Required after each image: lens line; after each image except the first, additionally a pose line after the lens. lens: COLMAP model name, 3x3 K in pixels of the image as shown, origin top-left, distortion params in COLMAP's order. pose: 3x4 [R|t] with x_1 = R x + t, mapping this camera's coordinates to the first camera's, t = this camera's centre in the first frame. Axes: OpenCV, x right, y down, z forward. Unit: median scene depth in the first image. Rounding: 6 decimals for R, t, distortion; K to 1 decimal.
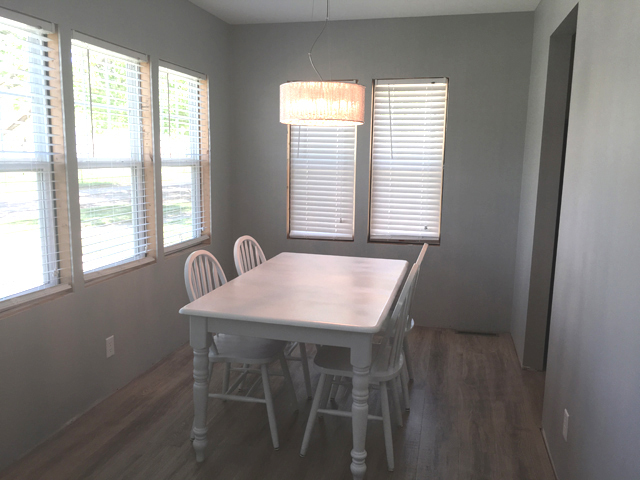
lens RADIAL K [[540.3, 0, 316.5], [0, 540.3, 240.8], [0, 0, 1]] dist [0.080225, -0.107247]
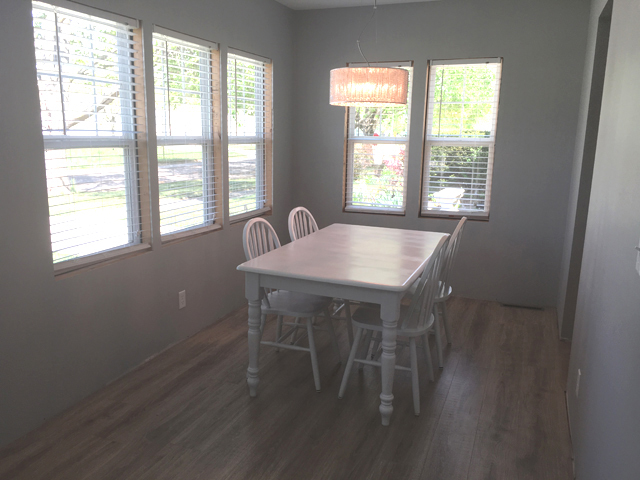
lens RADIAL K [[540.3, 0, 316.5], [0, 540.3, 240.8], [0, 0, 1]] dist [0.080225, -0.107247]
pose [[0.991105, 0.028645, -0.129965, 0.055059], [-0.023387, 0.998852, 0.041802, 0.014438], [0.131013, -0.038390, 0.990637, -0.109181]]
